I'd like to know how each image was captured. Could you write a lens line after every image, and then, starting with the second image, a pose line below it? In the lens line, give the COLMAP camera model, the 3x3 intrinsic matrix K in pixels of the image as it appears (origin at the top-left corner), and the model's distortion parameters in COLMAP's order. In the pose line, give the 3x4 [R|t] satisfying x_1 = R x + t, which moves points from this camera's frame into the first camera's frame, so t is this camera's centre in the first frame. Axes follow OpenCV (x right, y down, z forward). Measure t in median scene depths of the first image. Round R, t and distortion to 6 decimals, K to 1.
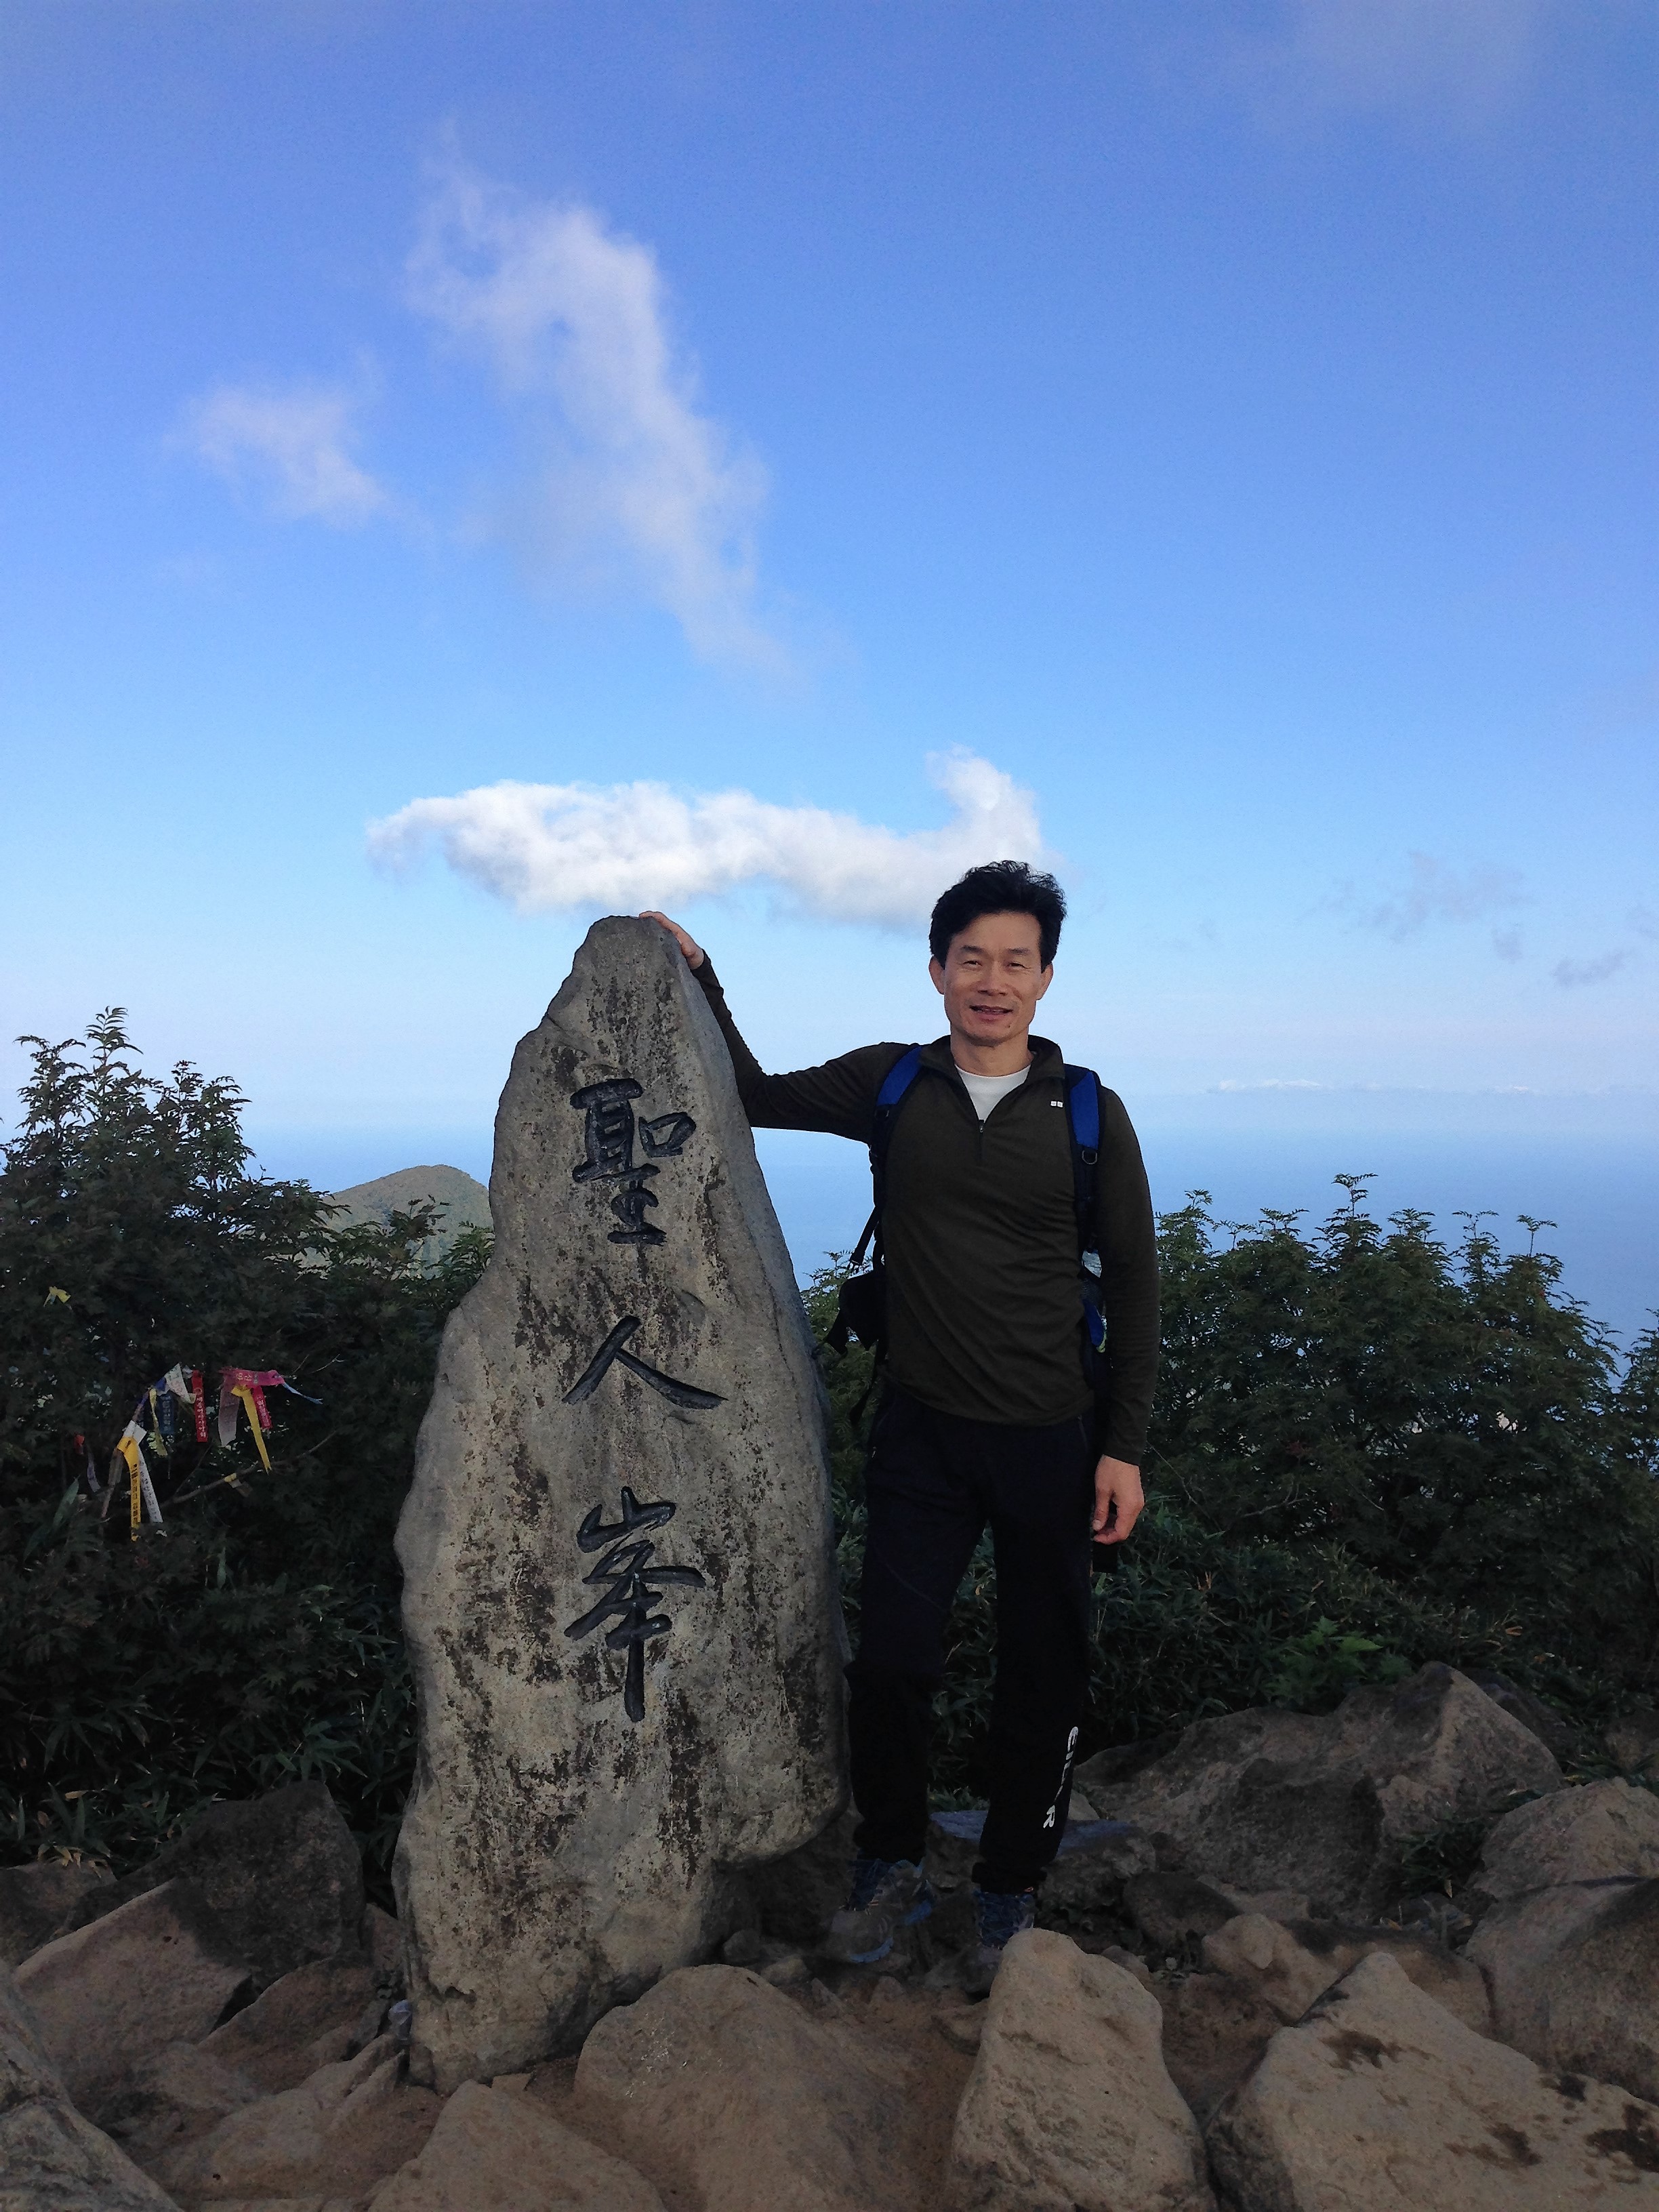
lens RADIAL K [[2013.1, 0, 811.7], [0, 2013.1, 1131.0], [0, 0, 1]] dist [0.139587, -0.213358]
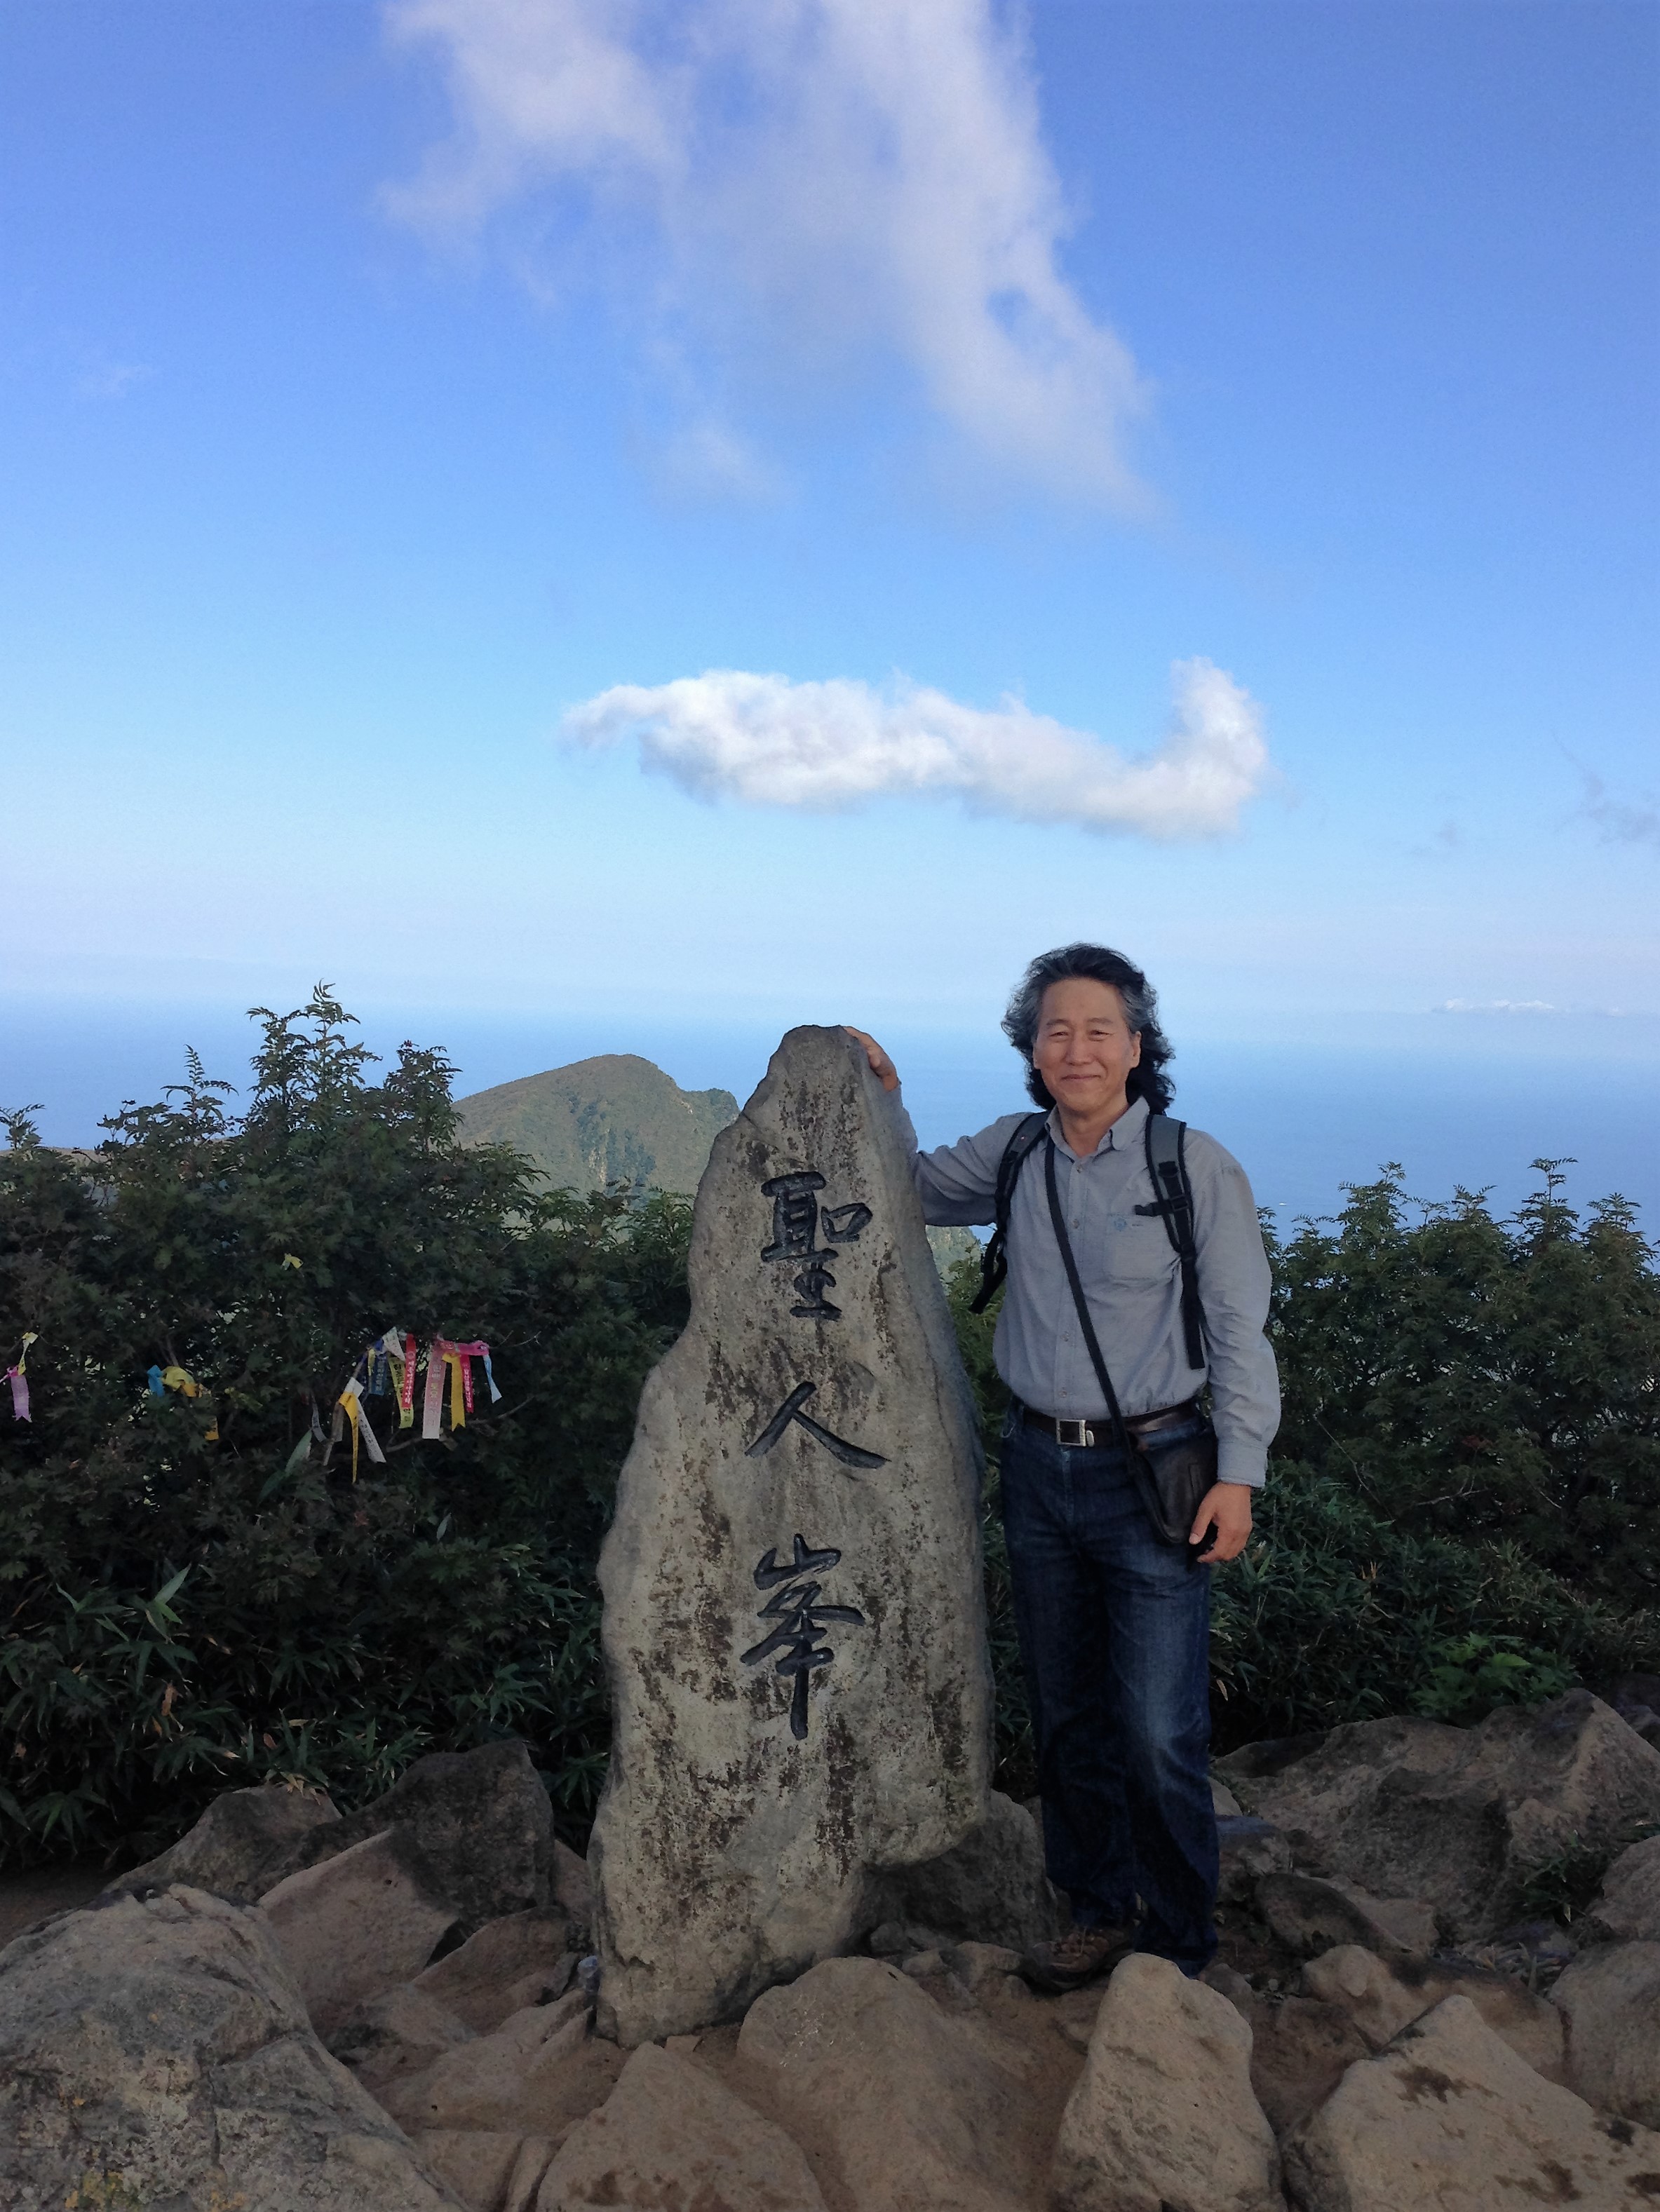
lens RADIAL K [[2099.9, 0, 801.0], [0, 2099.9, 1100.9], [0, 0, 1]] dist [0.082611, -0.055719]
pose [[0.994470, 0.042262, -0.096143, 0.012603], [-0.038574, 0.998459, 0.039902, -0.111611], [0.097681, -0.035973, 0.994567, -0.159937]]
